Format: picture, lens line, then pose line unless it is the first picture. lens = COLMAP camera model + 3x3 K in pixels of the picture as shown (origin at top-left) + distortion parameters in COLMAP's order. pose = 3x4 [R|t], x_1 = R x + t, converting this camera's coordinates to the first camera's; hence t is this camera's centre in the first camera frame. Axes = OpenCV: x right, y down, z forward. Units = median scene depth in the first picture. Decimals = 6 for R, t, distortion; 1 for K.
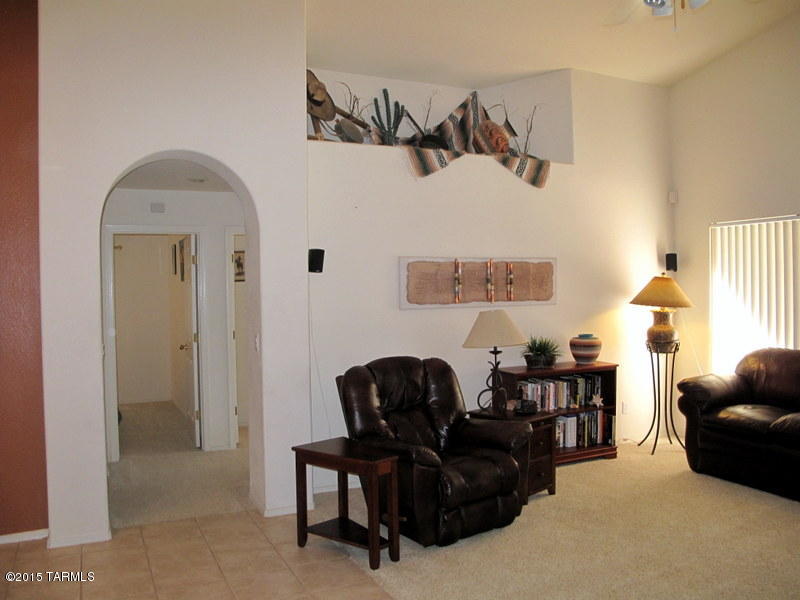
lens RADIAL K [[675.2, 0, 403.9], [0, 675.2, 298.4], [0, 0, 1]] dist [-0.141287, 0.095528]
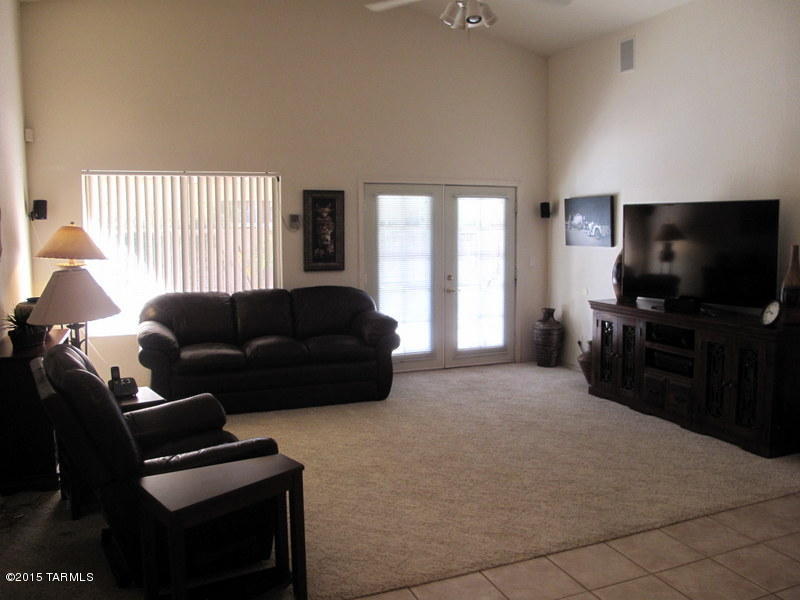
lens RADIAL K [[675.2, 0, 397.1], [0, 675.2, 291.6], [0, 0, 1]] dist [-0.141287, 0.095528]
pose [[0.085589, -0.073569, 0.993611, -0.503204], [0.028303, 0.997047, 0.071385, 0.005320], [-0.995928, 0.022012, 0.087418, 0.544823]]
